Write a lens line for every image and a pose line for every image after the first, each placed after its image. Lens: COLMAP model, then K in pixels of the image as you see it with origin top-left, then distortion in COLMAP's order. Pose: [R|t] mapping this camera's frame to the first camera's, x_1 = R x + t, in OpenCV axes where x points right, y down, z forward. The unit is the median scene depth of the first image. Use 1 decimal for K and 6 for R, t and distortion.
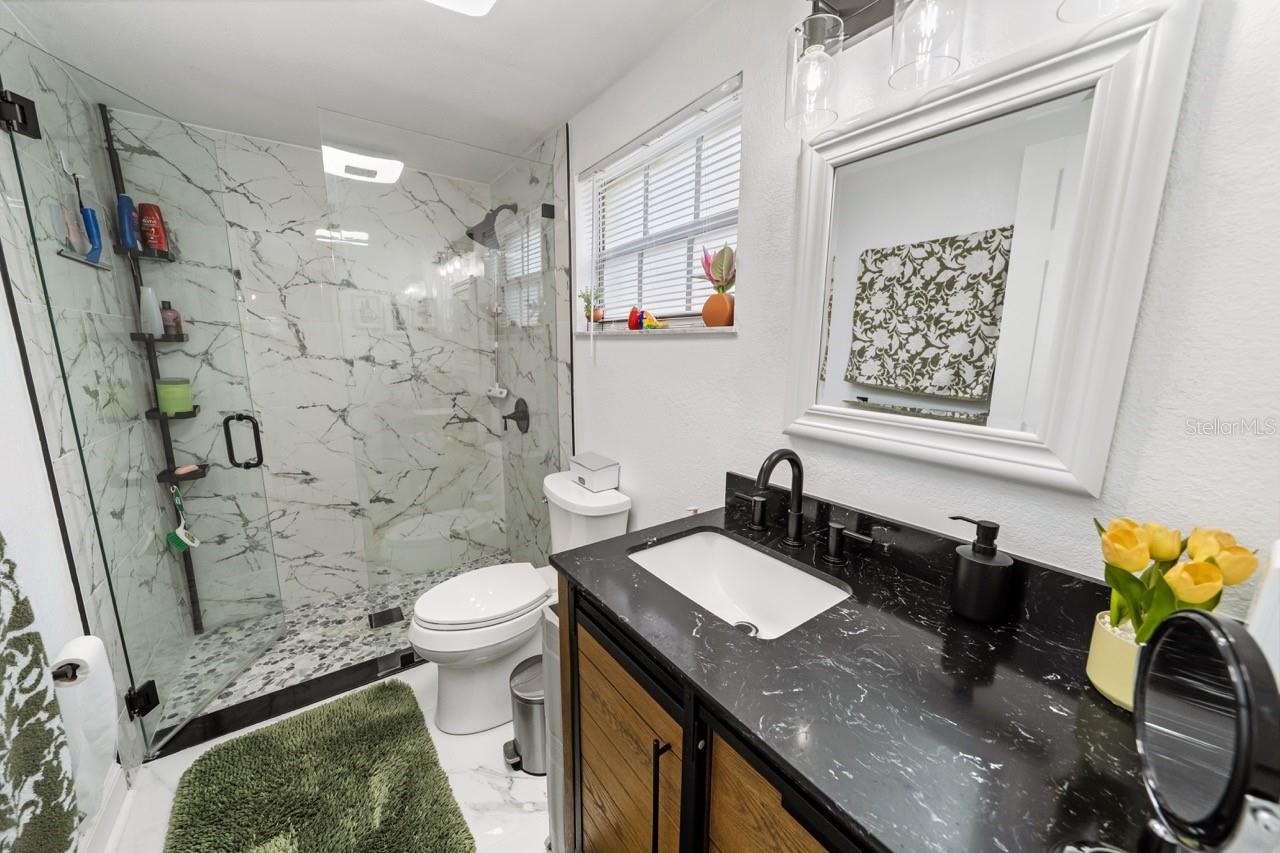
lens RADIAL K [[463.9, 0, 639.6], [0, 463.9, 430.2], [0, 0, 1]] dist [-0.002396, -0.000200]
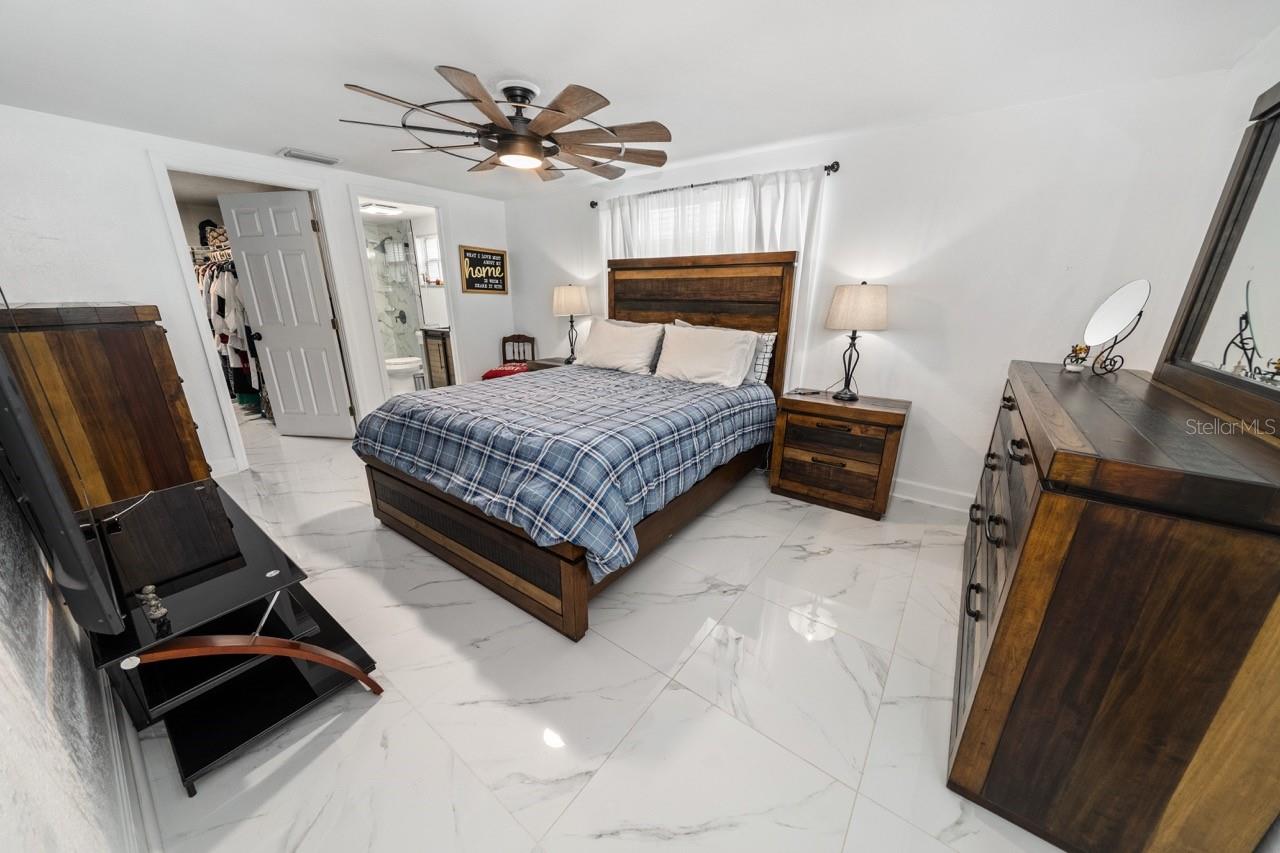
lens RADIAL K [[435.9, 0, 637.0], [0, 435.9, 428.3], [0, 0, 1]] dist [-0.004894, -0.000300]
pose [[0.955093, -0.089934, 0.282329, 0.348202], [0.054651, 0.989946, 0.130463, 0.451743], [-0.291224, -0.109175, 0.950405, -2.376757]]
